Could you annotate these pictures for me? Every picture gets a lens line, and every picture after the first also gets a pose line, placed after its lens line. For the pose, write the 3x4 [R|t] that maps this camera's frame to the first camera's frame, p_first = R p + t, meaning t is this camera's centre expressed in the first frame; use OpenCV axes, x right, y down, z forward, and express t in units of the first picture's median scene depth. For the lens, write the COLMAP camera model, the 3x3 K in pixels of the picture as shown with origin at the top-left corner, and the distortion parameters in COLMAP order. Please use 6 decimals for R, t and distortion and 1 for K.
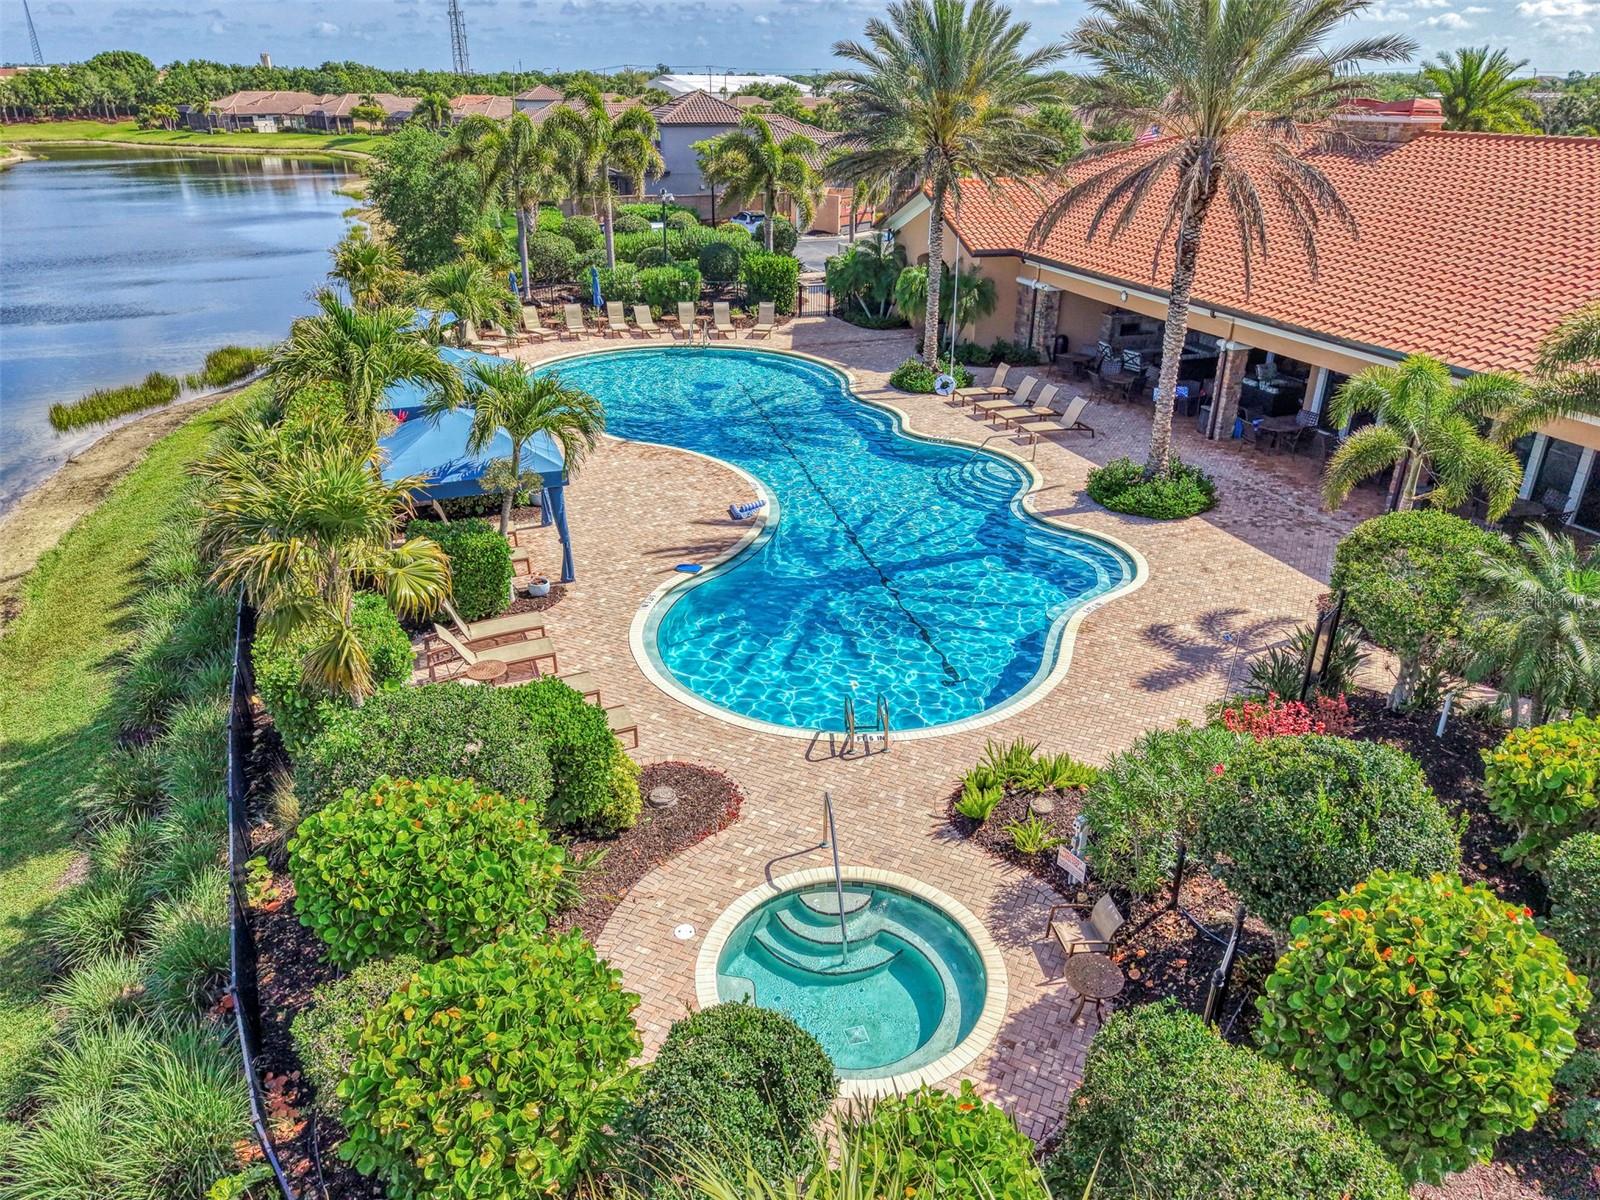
lens RADIAL K [[1107.7, 0, 800.0], [0, 1107.7, 600.0], [0, 0, 1]] dist [0.020545, -0.000351]
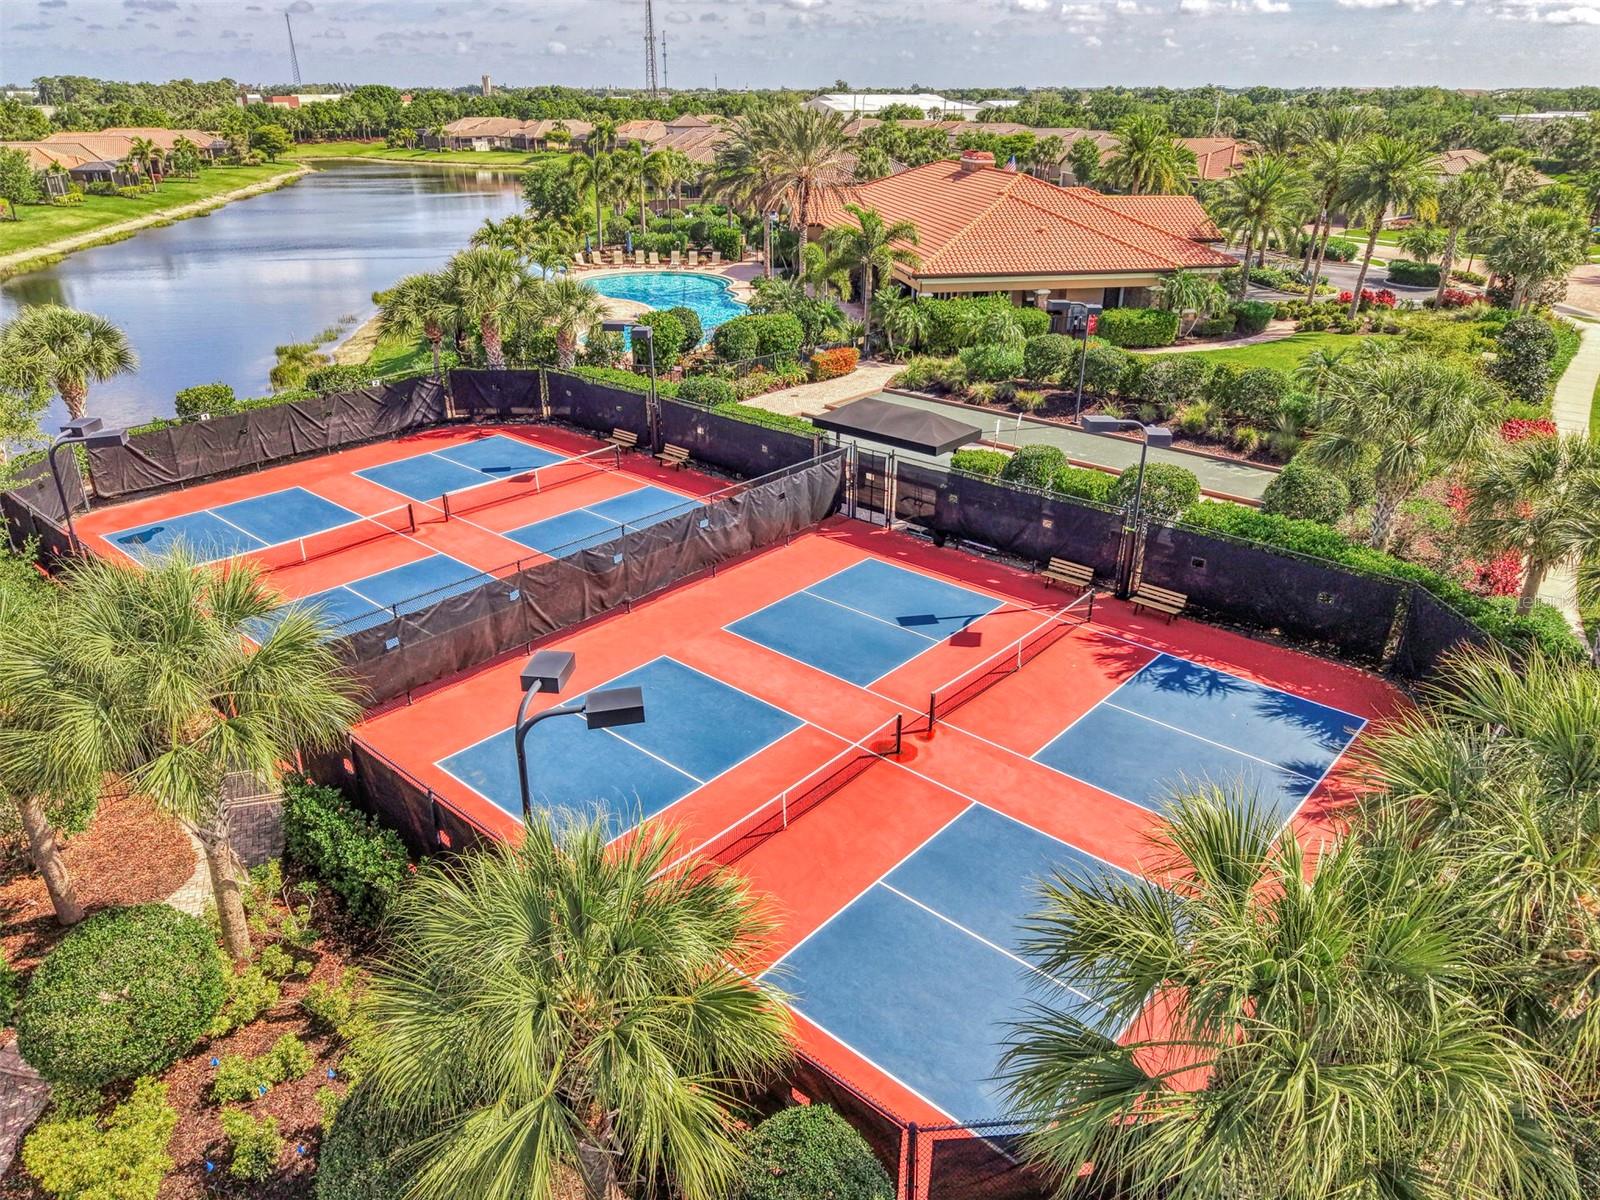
lens RADIAL K [[1095.4, 0, 800.0], [0, 1095.4, 600.0], [0, 0, 1]] dist [0.039645, 0.000704]
pose [[0.987686, 0.058662, -0.145035, 0.092135], [-0.059546, 0.998224, -0.001751, 0.071383], [0.144675, 0.010366, 0.989425, -0.186570]]
